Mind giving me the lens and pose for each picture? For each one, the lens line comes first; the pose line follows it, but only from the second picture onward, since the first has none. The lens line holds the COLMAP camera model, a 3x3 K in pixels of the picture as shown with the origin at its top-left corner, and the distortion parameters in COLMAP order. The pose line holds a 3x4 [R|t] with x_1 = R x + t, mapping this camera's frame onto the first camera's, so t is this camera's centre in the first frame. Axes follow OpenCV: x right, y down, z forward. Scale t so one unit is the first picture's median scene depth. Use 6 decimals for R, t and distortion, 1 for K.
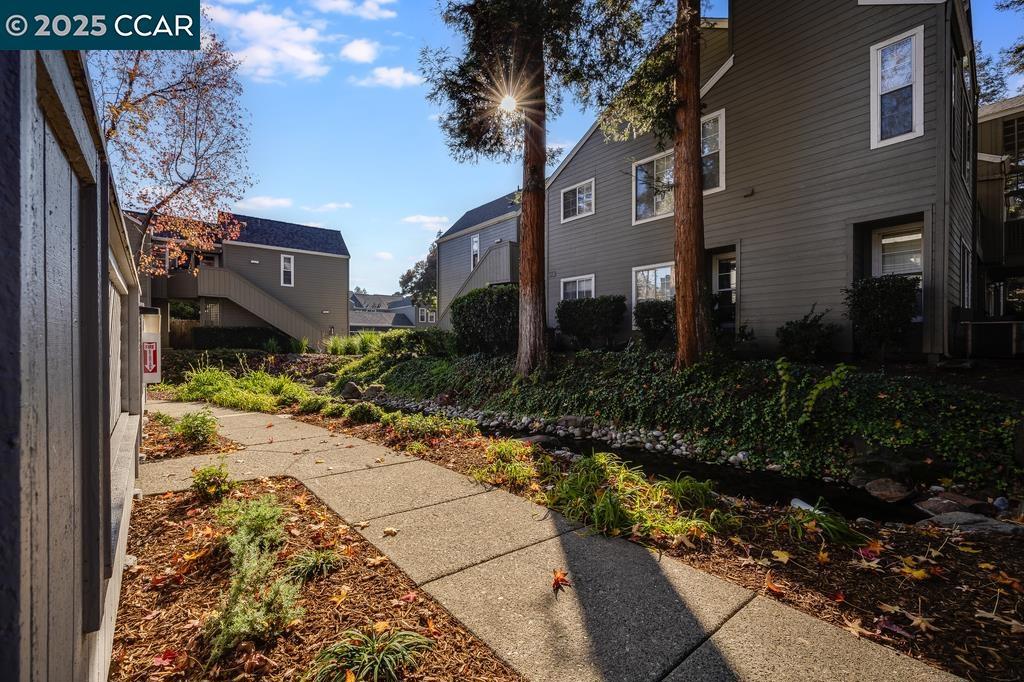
lens RADIAL K [[428.2, 0, 509.8], [0, 428.2, 345.4], [0, 0, 1]] dist [-0.001803, 0.000007]
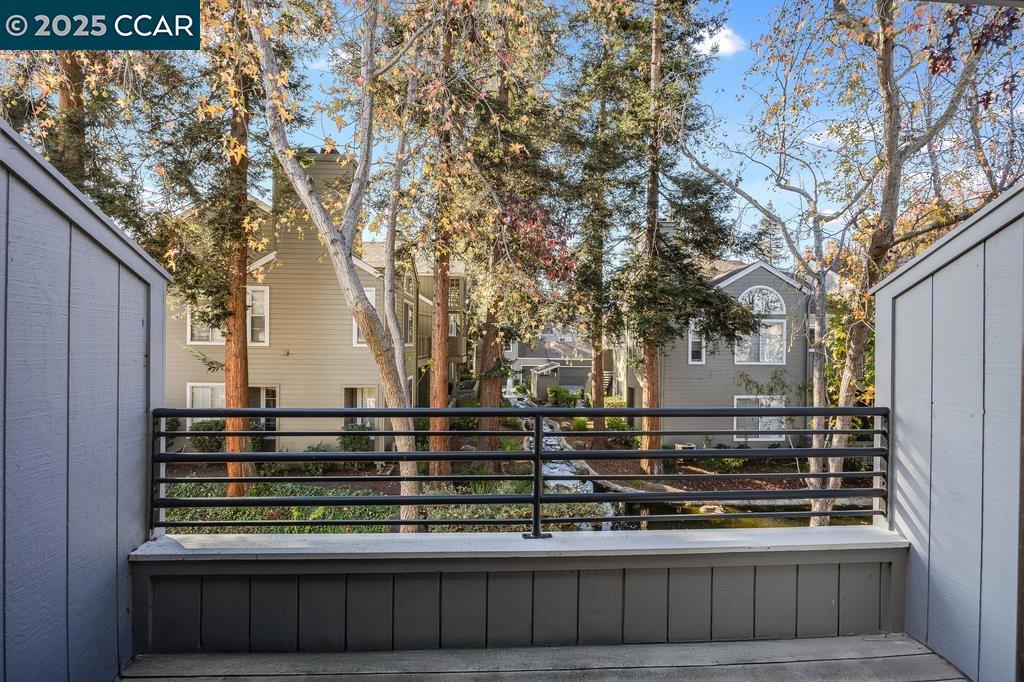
lens RADIAL K [[443.0, 0, 512.5], [0, 443.0, 350.4], [0, 0, 1]] dist [-0.010993, 0.000240]
pose [[0.602210, -0.001172, 0.798337, -0.152492], [-0.012231, 0.999868, 0.010694, -0.372170], [-0.798244, -0.016204, 0.602116, -0.464933]]
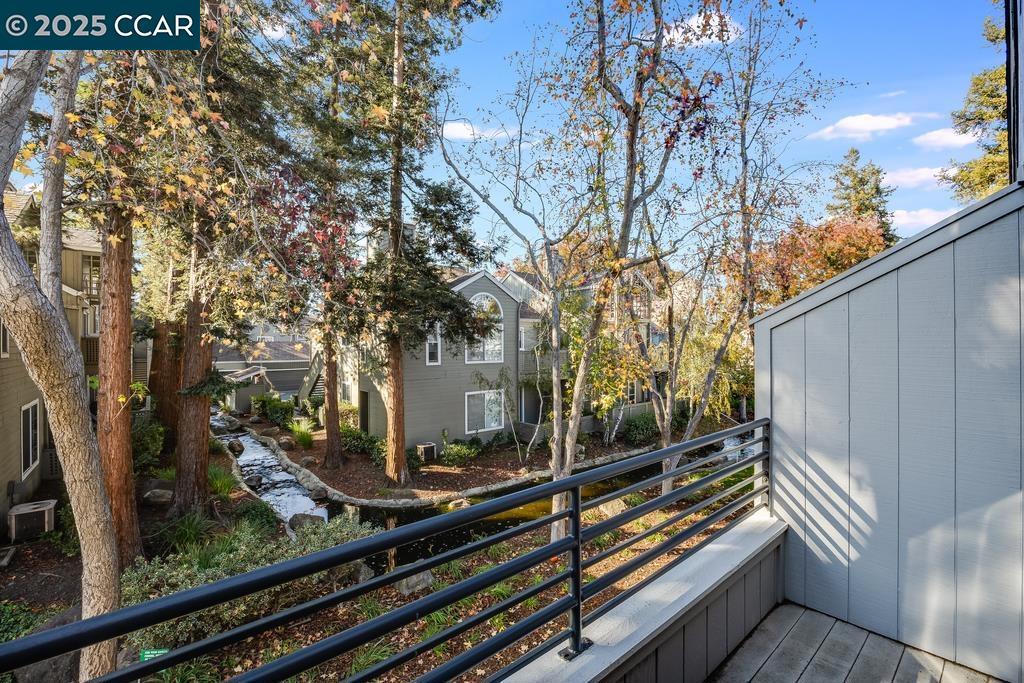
lens RADIAL K [[441.2, 0, 514.4], [0, 441.2, 346.6], [0, 0, 1]] dist [-0.017966, 0.000661]
pose [[-0.012406, -0.003782, 0.999916, -0.126918], [0.000566, 0.999993, 0.003790, -0.389953], [-0.999923, 0.000613, -0.012404, -0.307476]]
